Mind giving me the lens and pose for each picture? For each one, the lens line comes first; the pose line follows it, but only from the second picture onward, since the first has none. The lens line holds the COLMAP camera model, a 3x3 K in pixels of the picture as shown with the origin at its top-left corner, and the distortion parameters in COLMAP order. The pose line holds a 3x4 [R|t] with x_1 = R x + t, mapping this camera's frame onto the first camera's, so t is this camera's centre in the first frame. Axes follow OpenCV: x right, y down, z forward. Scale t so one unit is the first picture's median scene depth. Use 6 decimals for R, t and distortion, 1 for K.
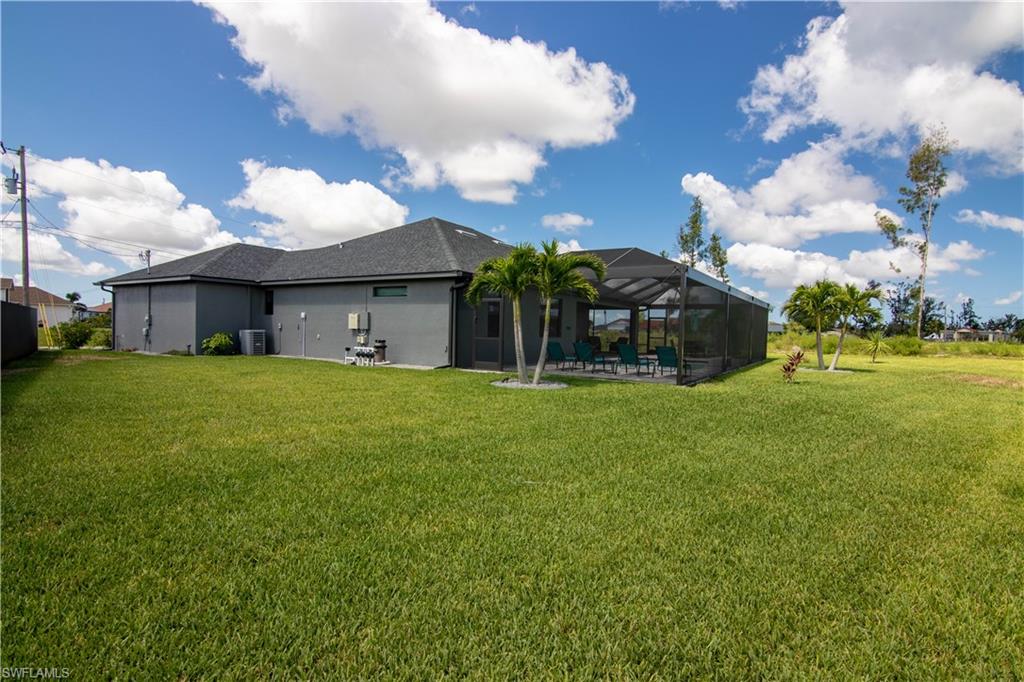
lens RADIAL K [[521.3, 0, 508.5], [0, 521.3, 344.5], [0, 0, 1]] dist [-0.007268, -0.010576]
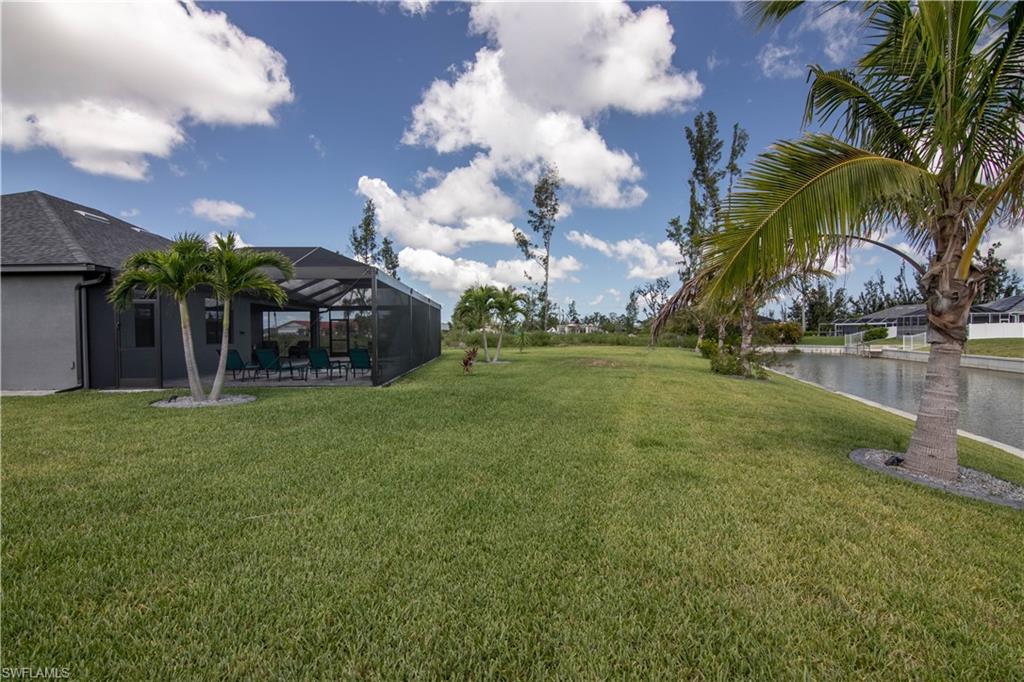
lens RADIAL K [[515.9, 0, 509.4], [0, 515.9, 371.4], [0, 0, 1]] dist [-0.000134, -0.016994]
pose [[0.820127, -0.073271, 0.567470, -0.020073], [0.044602, 0.996936, 0.064263, -0.002977], [-0.570440, -0.027394, 0.820882, 0.017507]]
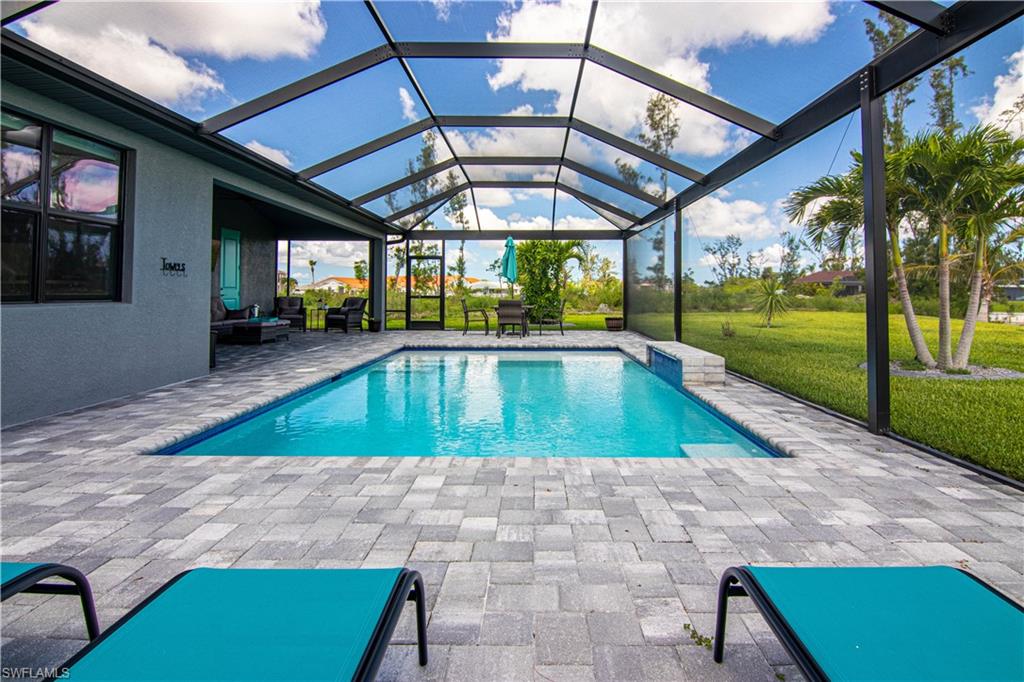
lens RADIAL K [[528.0, 0, 536.1], [0, 528.0, 295.3], [0, 0, 1]] dist [-0.001476, -0.011271]
pose [[0.837129, -0.022903, 0.546525, 0.166285], [0.031779, 0.999472, -0.006792, -0.012439], [-0.546081, 0.023053, 0.837415, 0.894828]]
